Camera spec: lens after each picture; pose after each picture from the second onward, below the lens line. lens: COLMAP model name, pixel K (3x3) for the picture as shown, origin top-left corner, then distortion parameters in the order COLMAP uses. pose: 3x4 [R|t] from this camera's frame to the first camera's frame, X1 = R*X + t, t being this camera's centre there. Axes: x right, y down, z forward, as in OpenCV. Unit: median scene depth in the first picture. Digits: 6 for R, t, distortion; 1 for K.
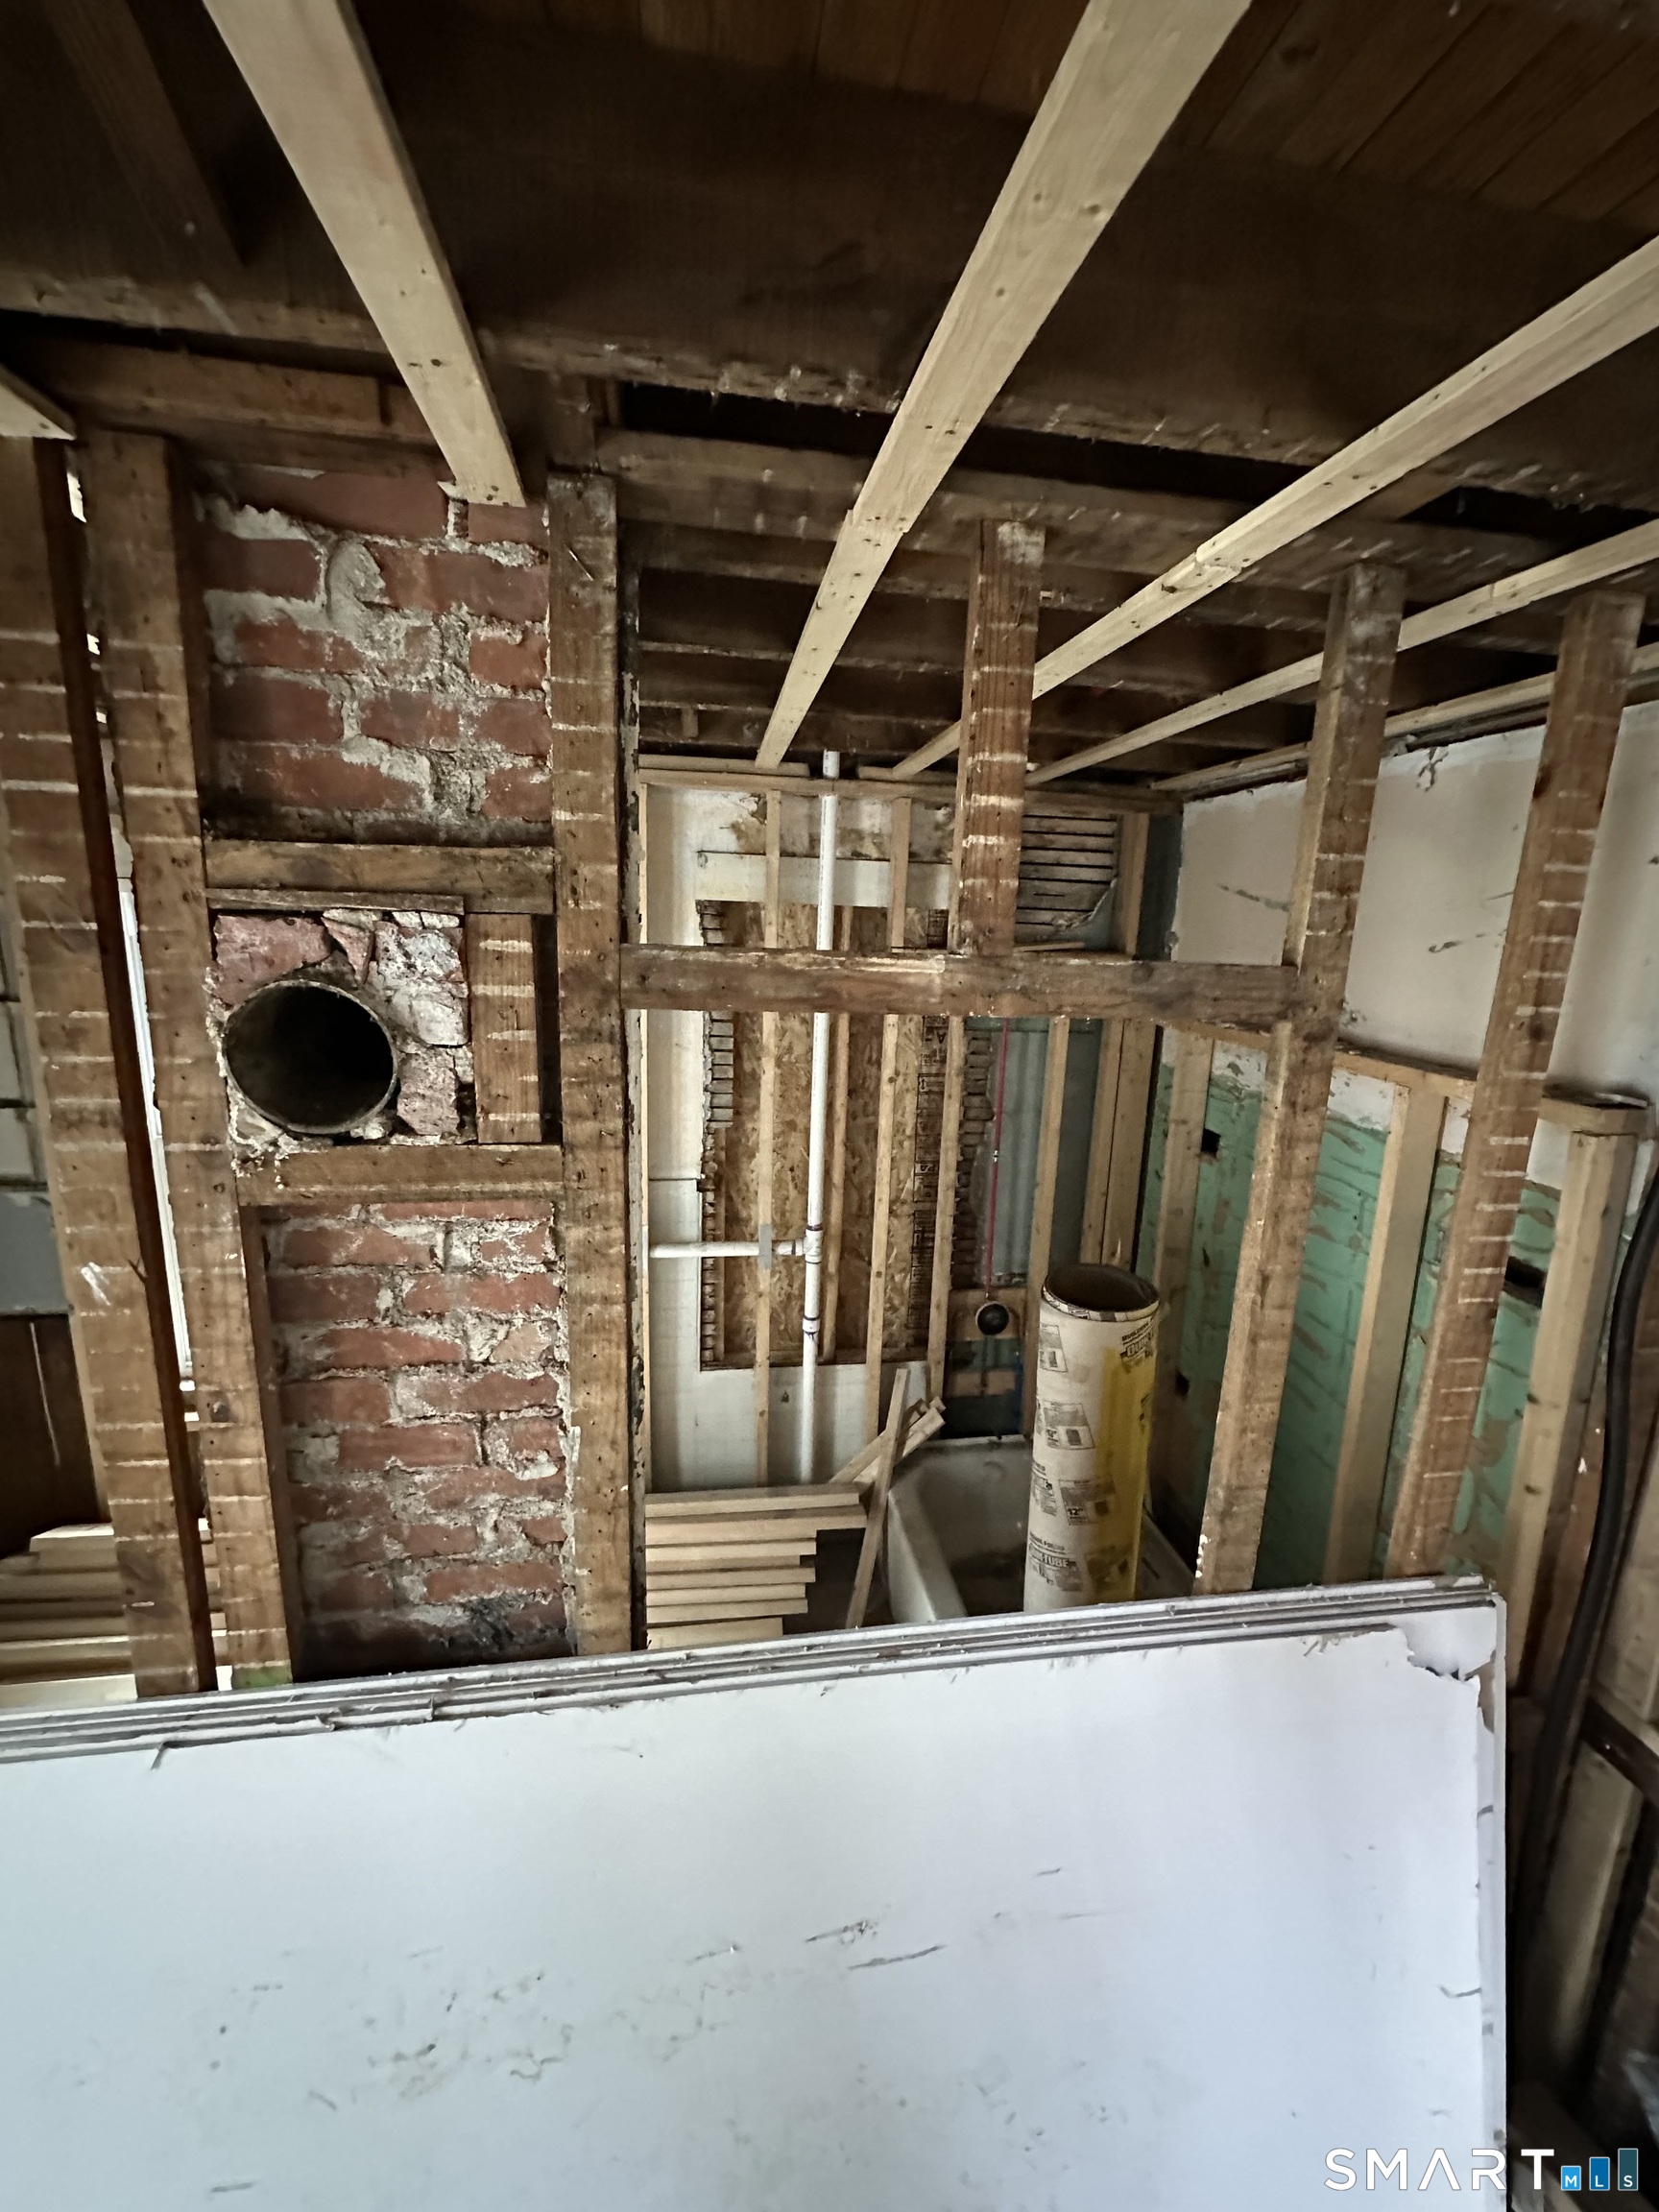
lens RADIAL K [[878.3, 0, 828.6], [0, 878.3, 1102.7], [0, 0, 1]] dist [-0.004467, 0.001146]
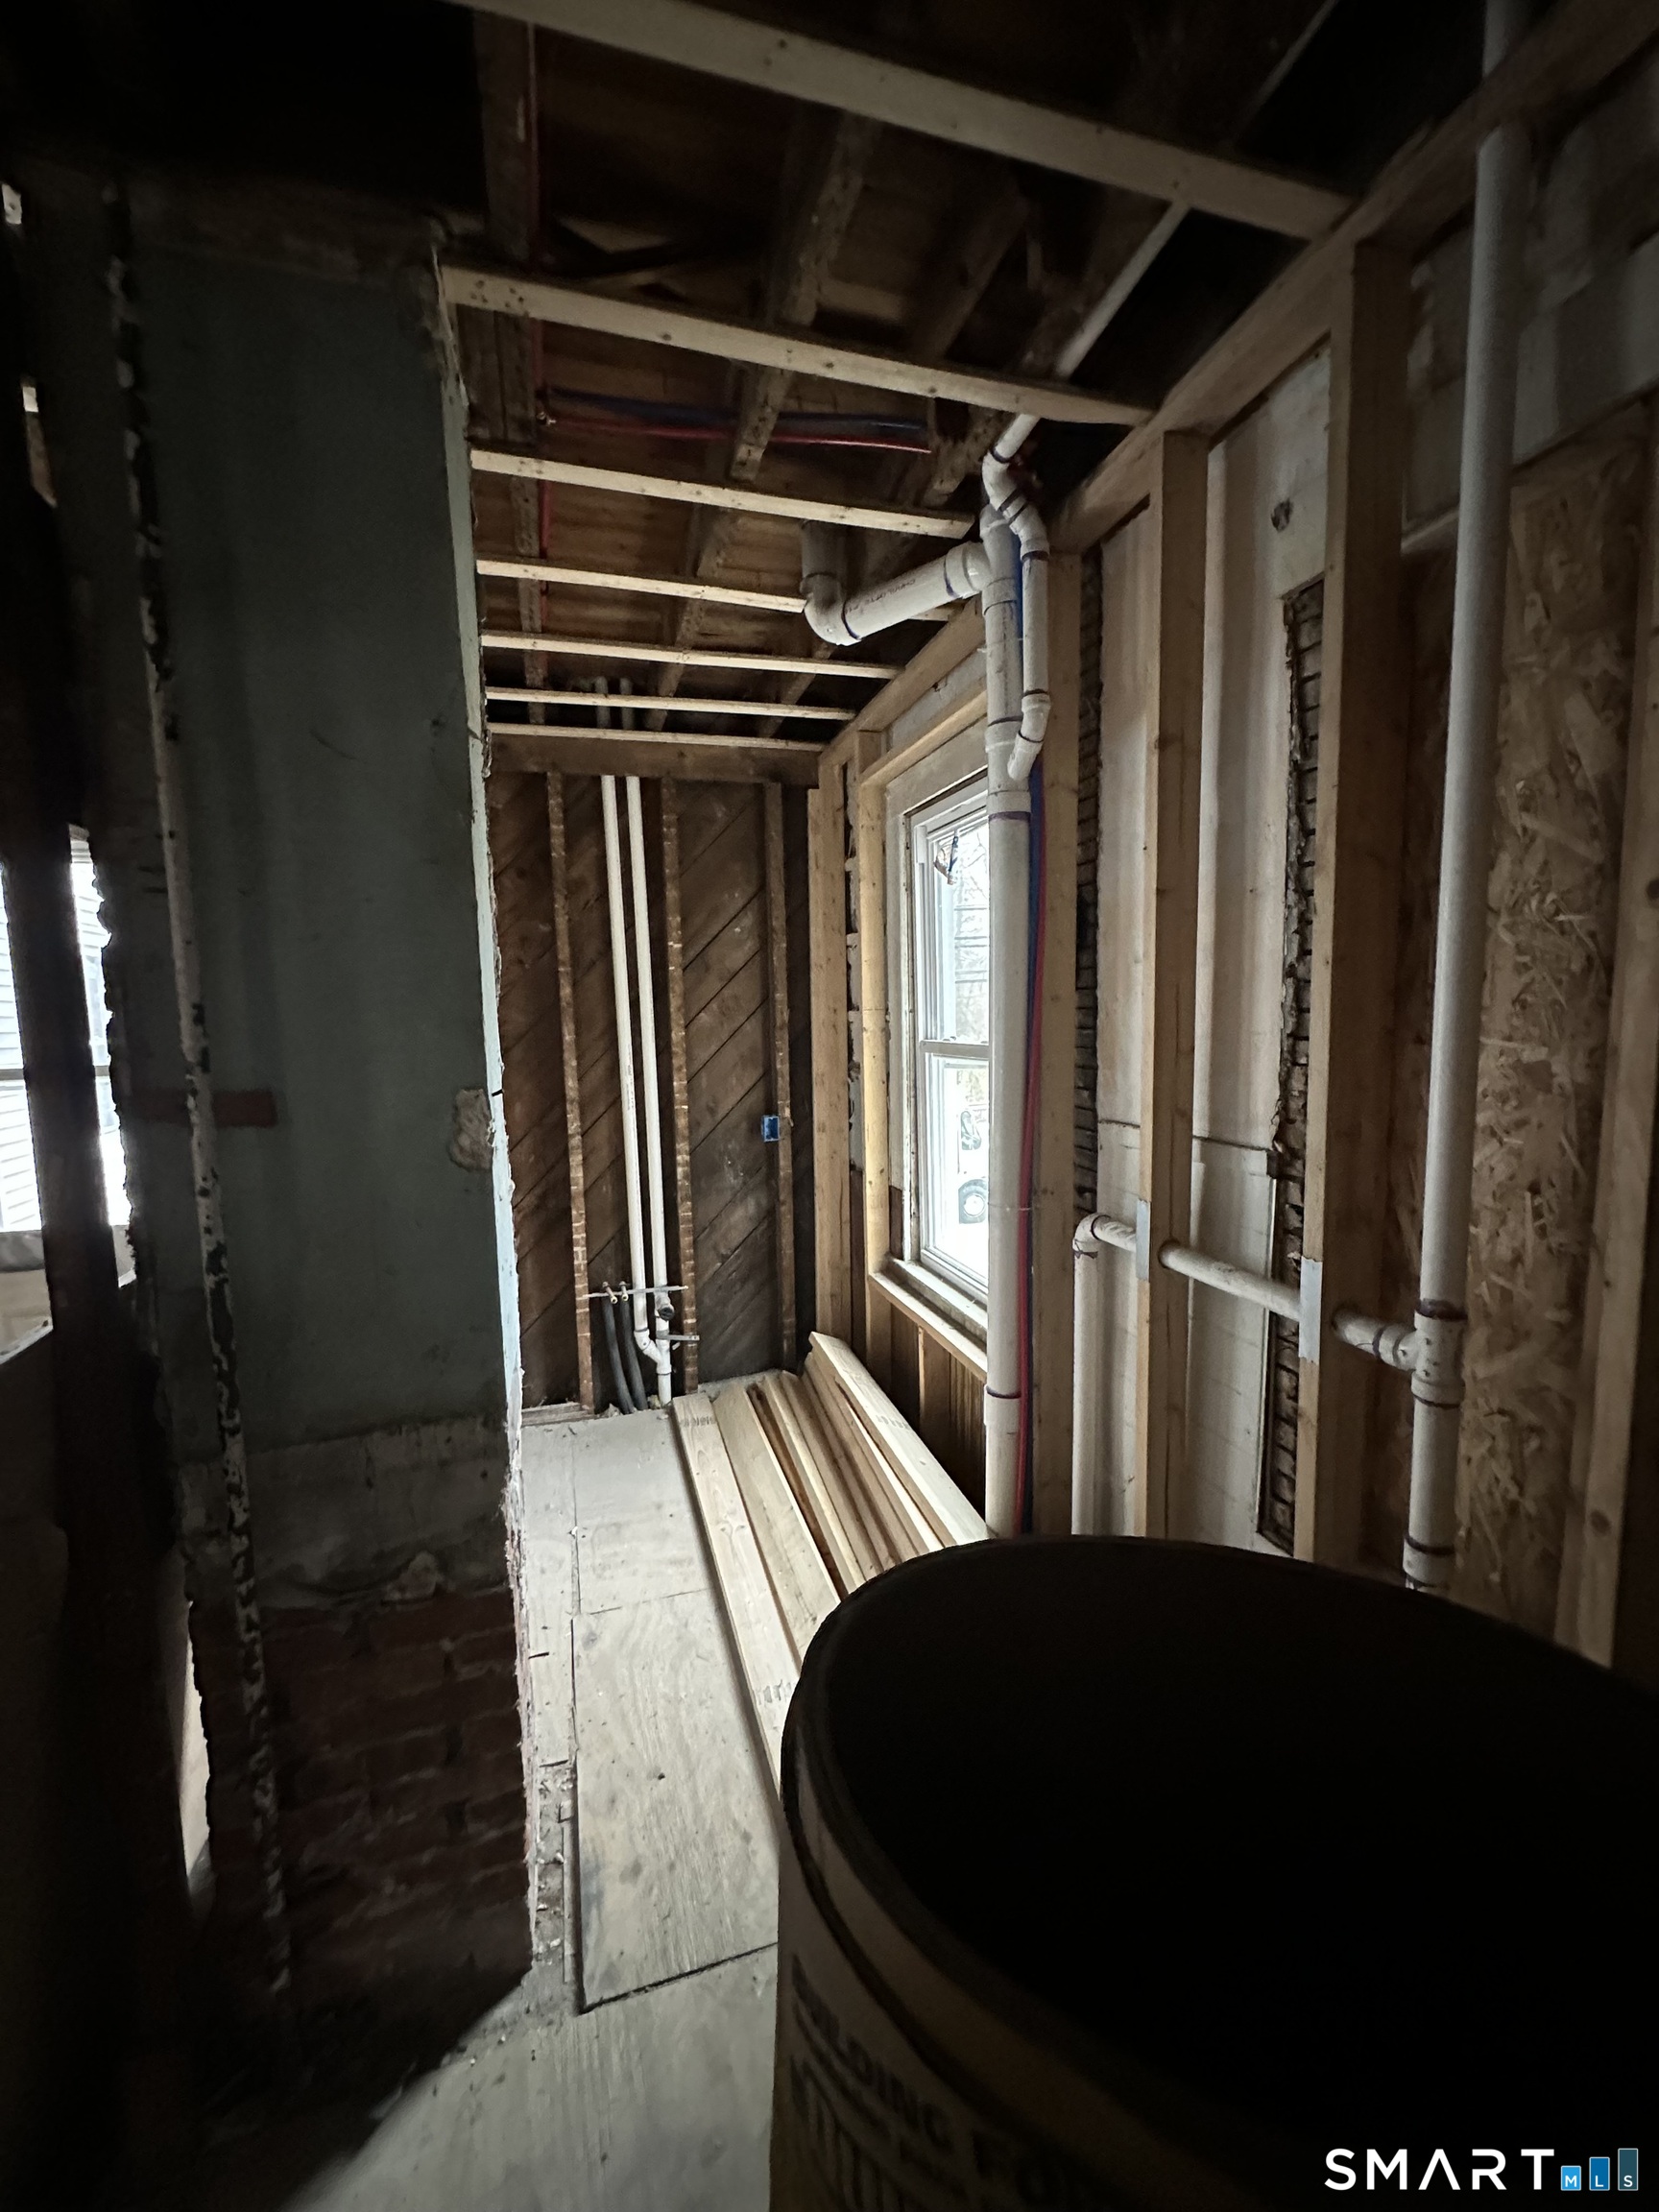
lens RADIAL K [[878.3, 0, 838.8], [0, 878.3, 1104.5], [0, 0, 1]] dist [-0.004467, 0.001146]
pose [[0.147249, 0.070775, -0.986564, 0.880410], [-0.173414, 0.983834, 0.044696, 0.218523], [0.973779, 0.164502, 0.157142, 1.794015]]
